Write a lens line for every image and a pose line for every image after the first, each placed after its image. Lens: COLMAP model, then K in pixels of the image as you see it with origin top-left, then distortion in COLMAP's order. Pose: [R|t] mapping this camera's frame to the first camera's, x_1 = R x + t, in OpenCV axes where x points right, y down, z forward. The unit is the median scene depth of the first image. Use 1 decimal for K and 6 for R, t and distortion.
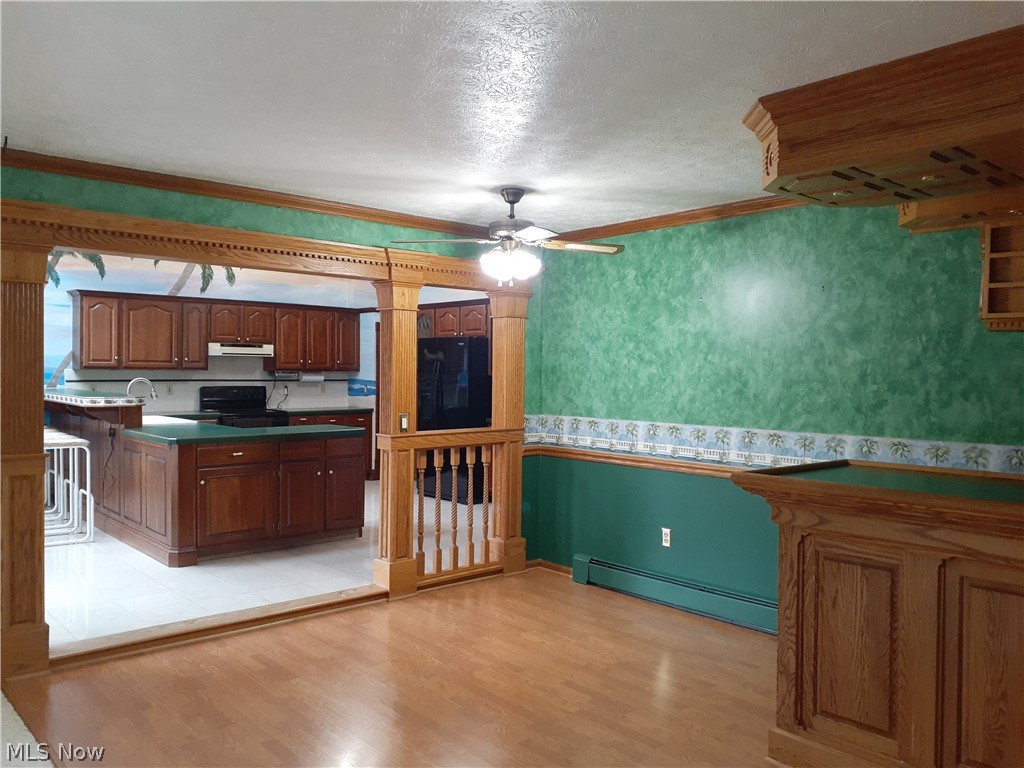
lens RADIAL K [[815.7, 0, 486.7], [0, 815.7, 385.5], [0, 0, 1]] dist [0.110677, -0.012082]
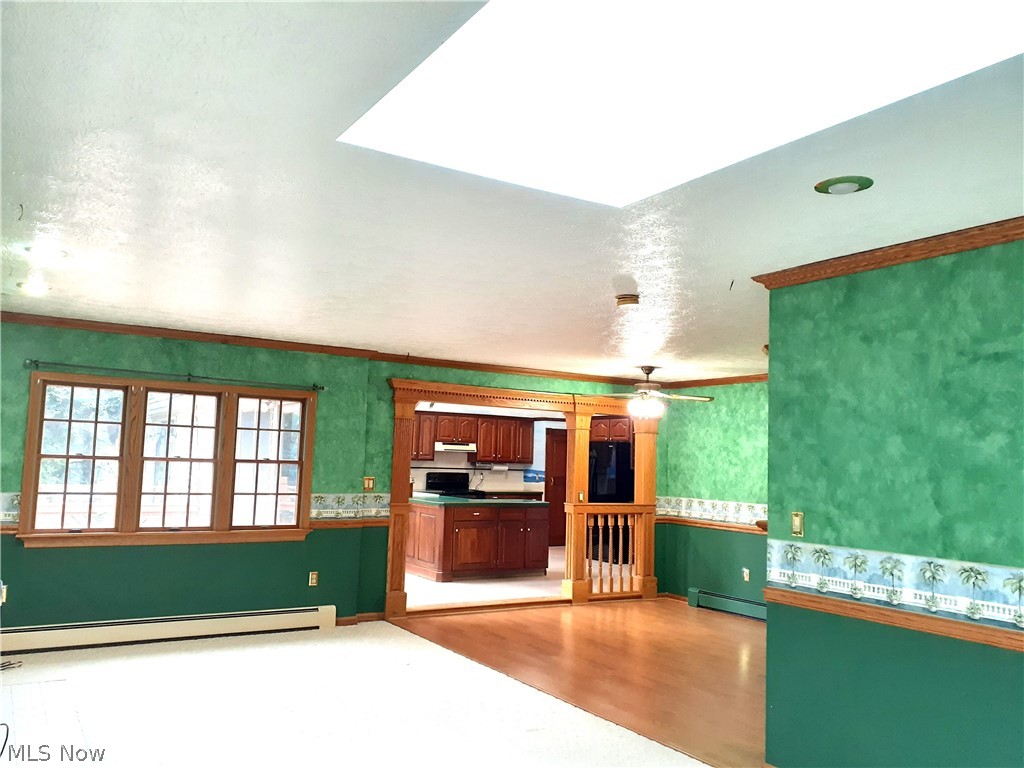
lens RADIAL K [[815.7, 0, 486.7], [0, 815.7, 385.5], [0, 0, 1]] dist [0.110677, -0.012082]
pose [[0.986262, 0.008554, -0.164964, -0.016019], [-0.026935, 0.993620, -0.109515, 0.007003], [0.162975, 0.112454, 0.980201, -0.625529]]
